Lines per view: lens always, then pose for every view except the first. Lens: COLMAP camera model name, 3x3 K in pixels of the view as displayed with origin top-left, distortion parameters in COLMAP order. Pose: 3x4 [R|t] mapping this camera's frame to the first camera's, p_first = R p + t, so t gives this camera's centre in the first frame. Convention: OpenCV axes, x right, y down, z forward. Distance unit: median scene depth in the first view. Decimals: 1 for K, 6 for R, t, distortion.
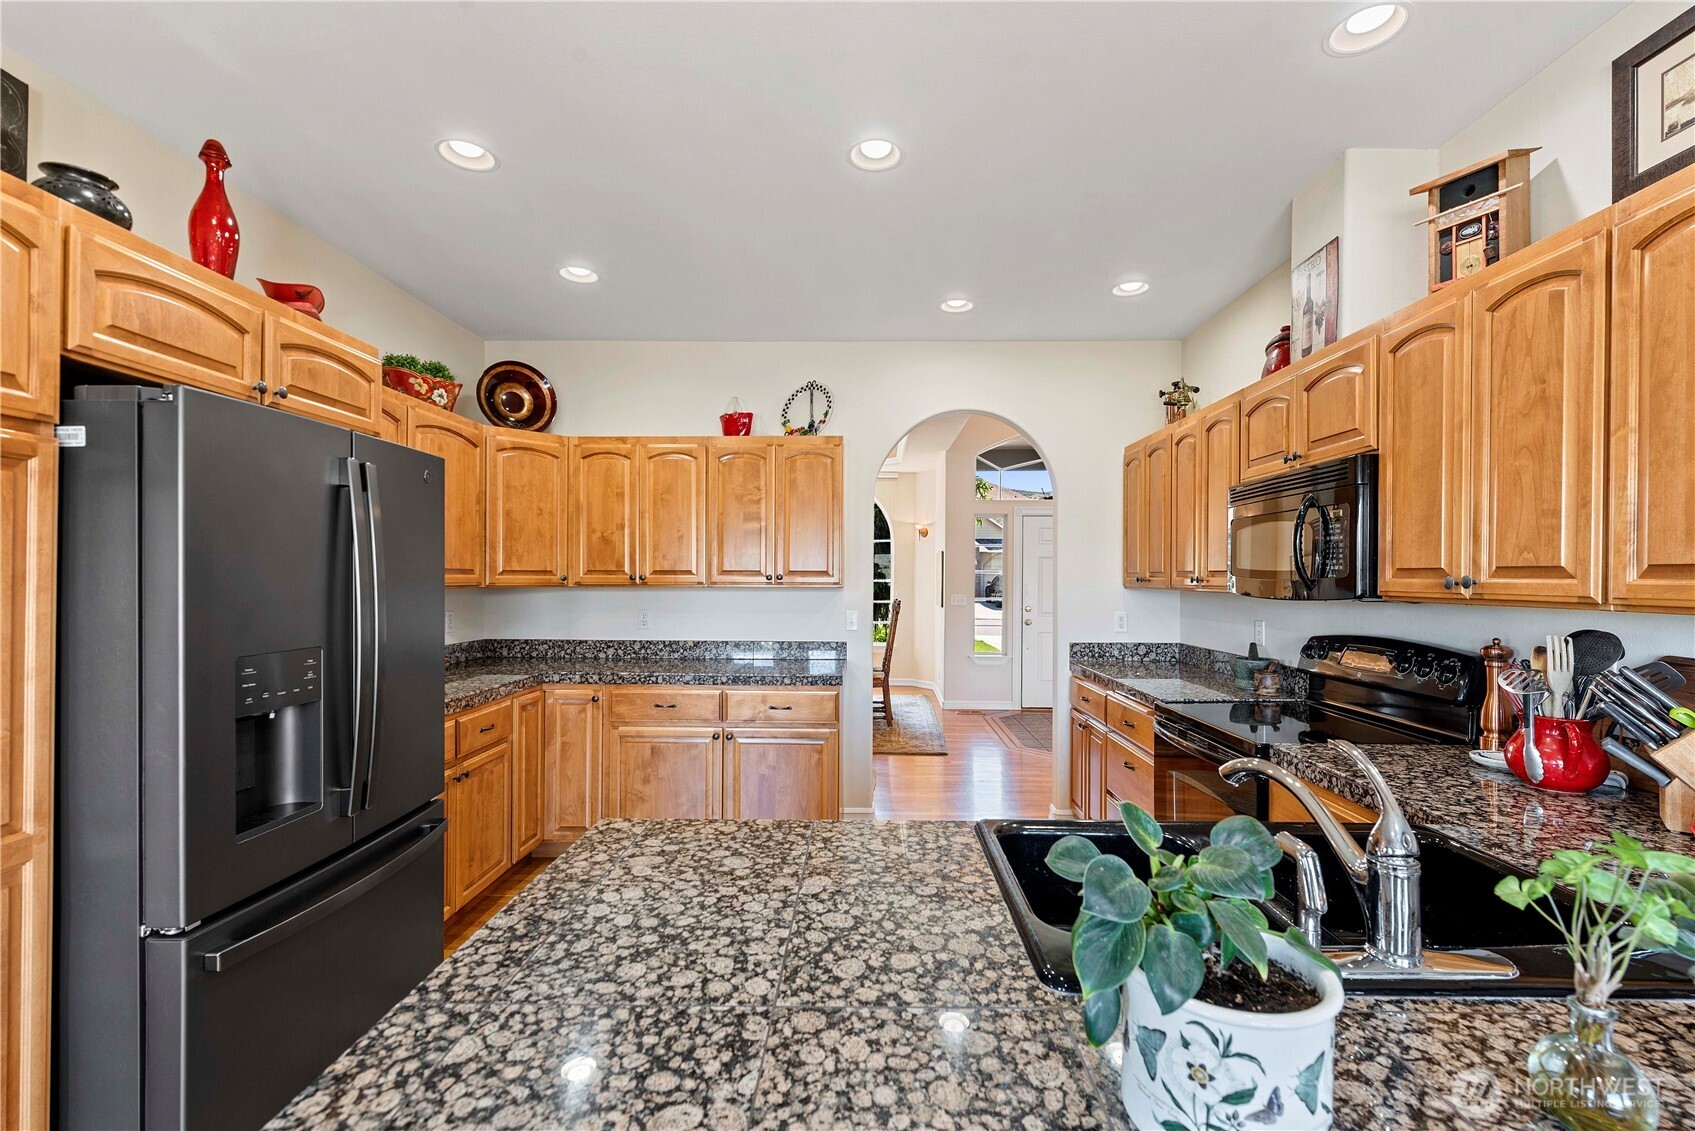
lens RADIAL K [[733.7, 0, 859.9], [0, 733.7, 573.2], [0, 0, 1]] dist [-0.000332, -0.000366]
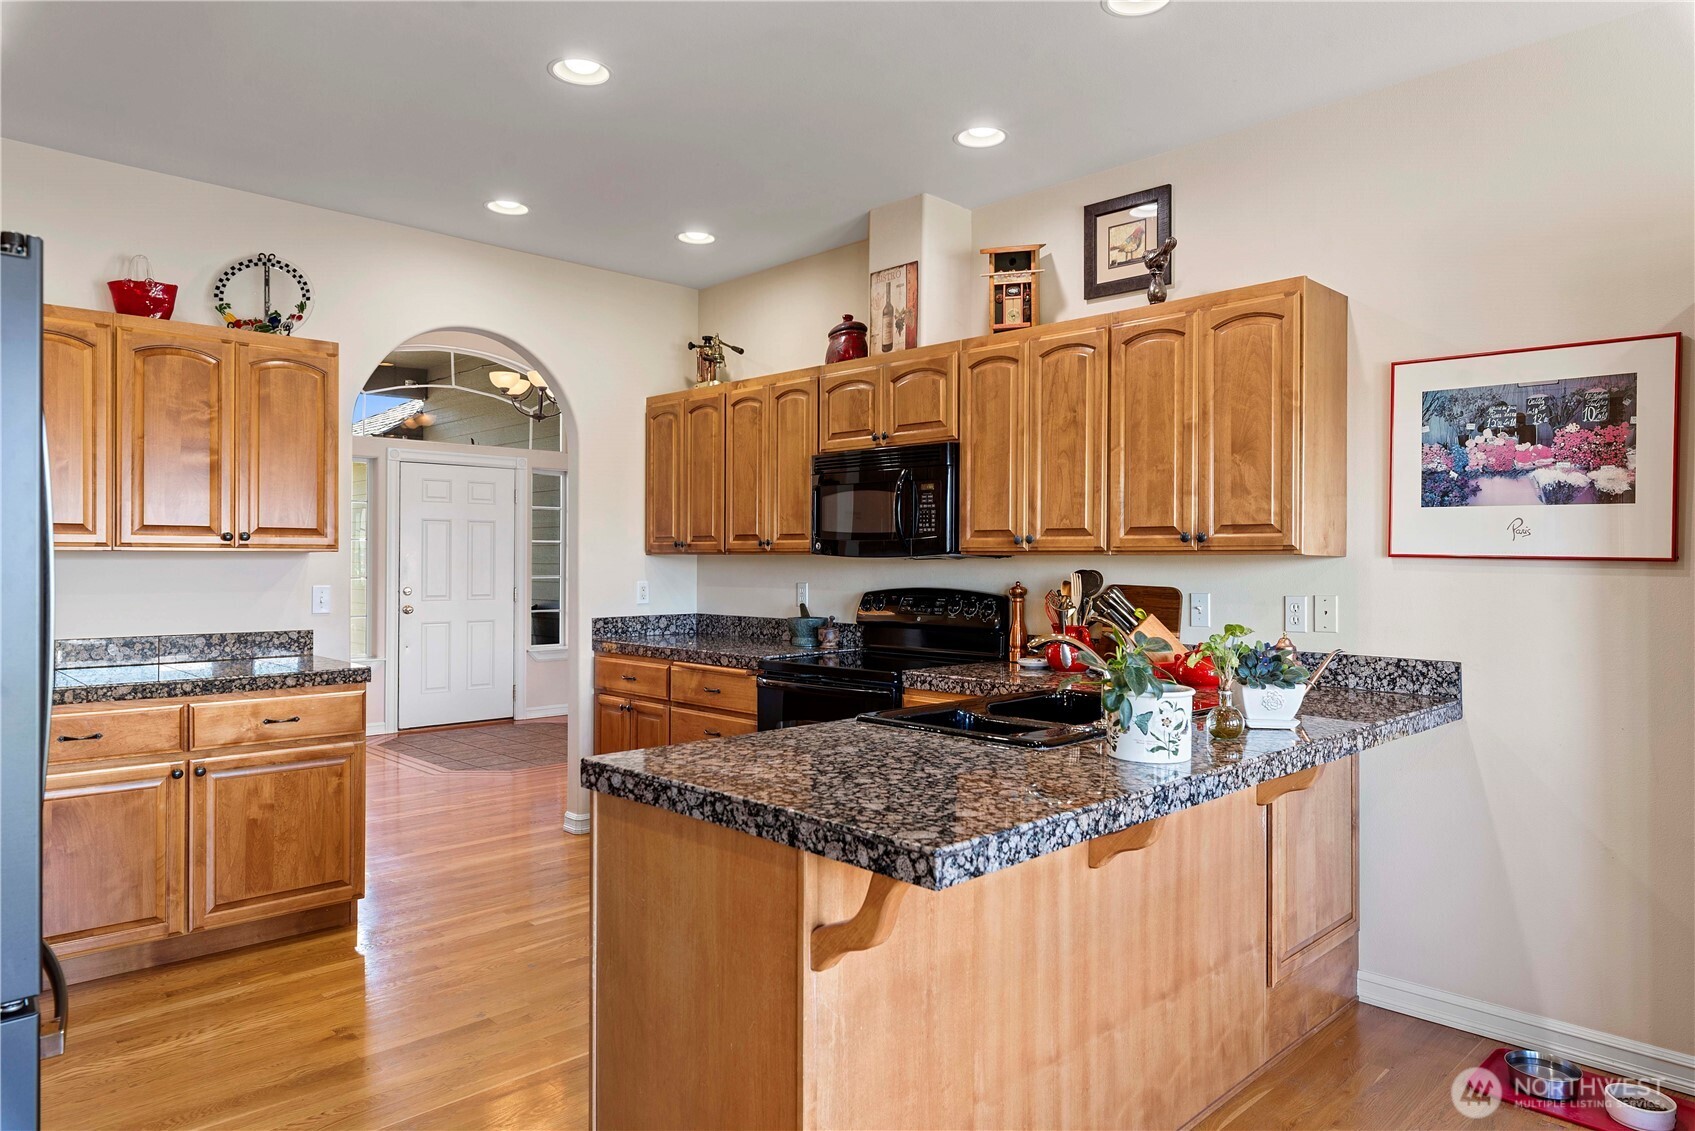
lens RADIAL K [[1114.8, 0, 851.0], [0, 1114.8, 546.2], [0, 0, 1]] dist [-0.001072, -0.002080]
pose [[0.693504, 0.007895, 0.720410, -0.868392], [-0.003805, 0.999966, -0.007296, 0.037067], [-0.720443, 0.002318, 0.693510, -0.242627]]
